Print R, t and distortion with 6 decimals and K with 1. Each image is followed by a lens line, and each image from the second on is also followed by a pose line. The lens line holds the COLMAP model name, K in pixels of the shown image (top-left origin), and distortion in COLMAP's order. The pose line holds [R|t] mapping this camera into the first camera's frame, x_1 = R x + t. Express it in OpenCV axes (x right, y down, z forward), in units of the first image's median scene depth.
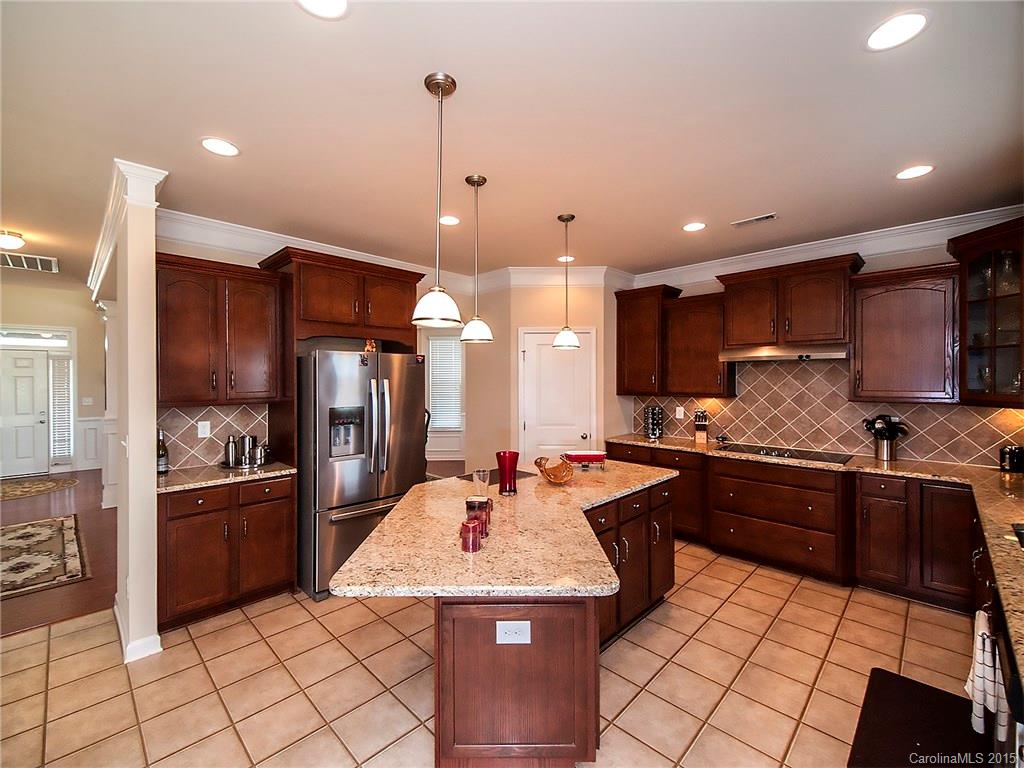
lens RADIAL K [[455.4, 0, 512.0], [0, 455.4, 384.0], [0, 0, 1]] dist [0.022043, -0.000194]
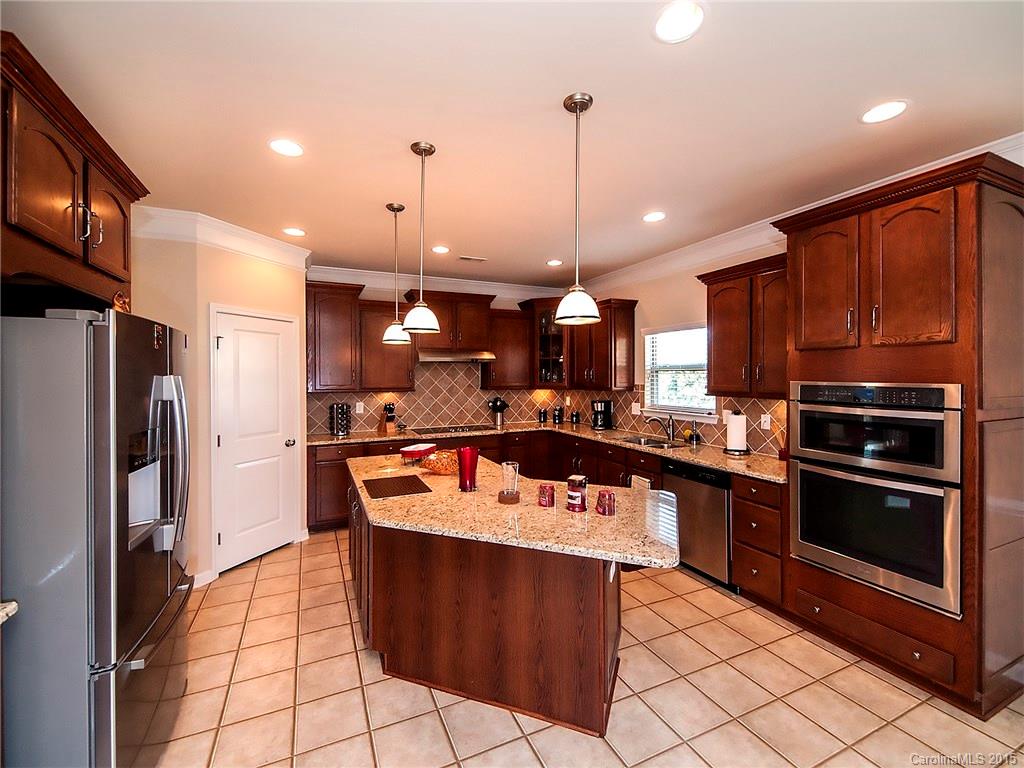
lens RADIAL K [[455.4, 0, 512.0], [0, 455.4, 384.0], [0, 0, 1]] dist [0.022043, -0.000194]
pose [[0.331817, -0.019737, 0.943137, -0.615977], [0.016677, 0.999748, 0.015054, -0.002036], [-0.943196, 0.010734, 0.332062, 0.394034]]
